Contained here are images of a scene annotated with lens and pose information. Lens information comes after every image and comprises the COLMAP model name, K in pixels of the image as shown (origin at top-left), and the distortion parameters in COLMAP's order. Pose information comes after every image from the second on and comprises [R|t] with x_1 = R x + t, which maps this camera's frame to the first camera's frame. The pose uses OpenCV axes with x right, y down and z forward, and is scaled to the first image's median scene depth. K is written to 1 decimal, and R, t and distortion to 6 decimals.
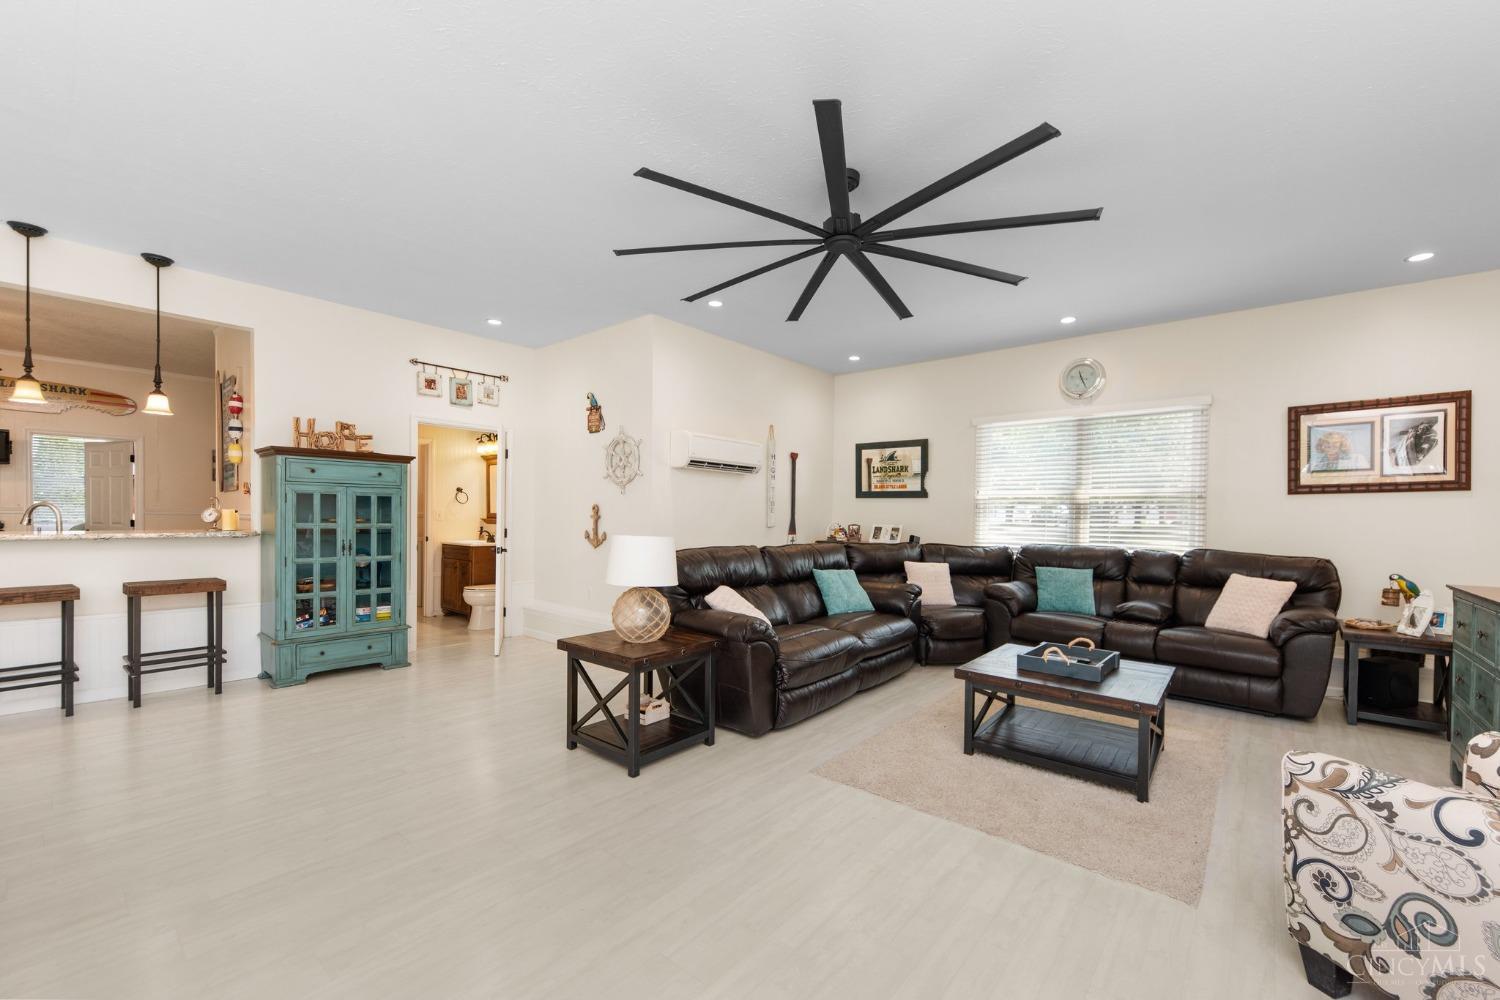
lens RADIAL K [[608.3, 0, 761.9], [0, 608.3, 517.4], [0, 0, 1]] dist [0.001867, -0.005911]
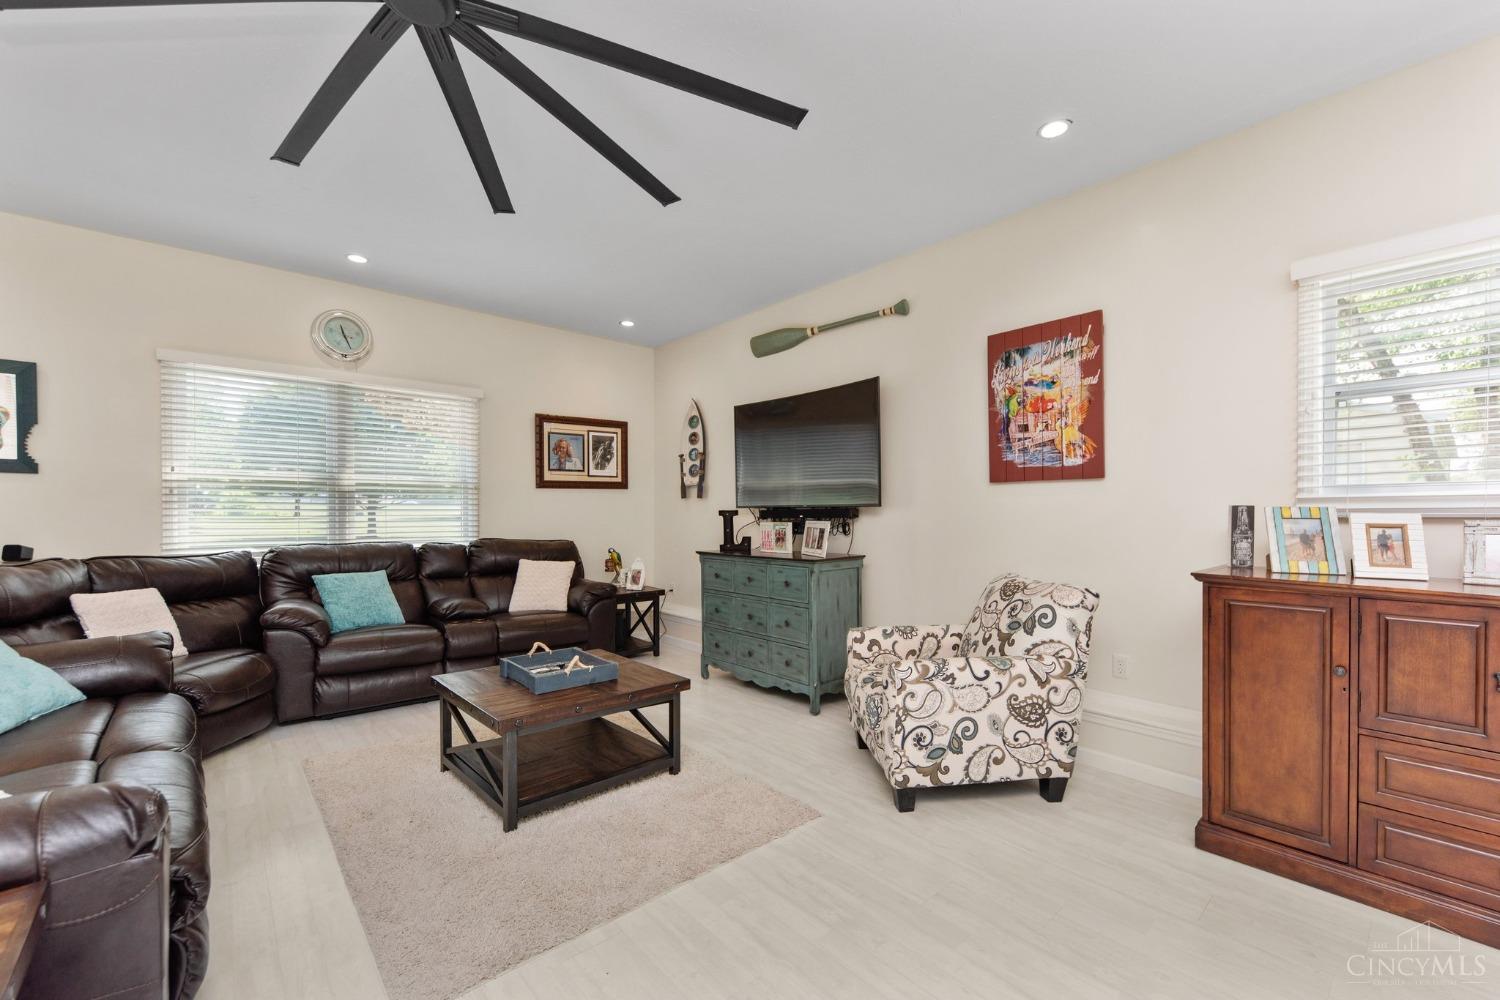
lens RADIAL K [[608.3, 0, 761.9], [0, 608.3, 517.4], [0, 0, 1]] dist [0.001867, -0.005911]
pose [[0.134308, -0.019805, 0.990742, -0.293177], [0.002254, 0.999804, 0.019680, -0.004040], [-0.990937, -0.000410, 0.134326, 0.507750]]
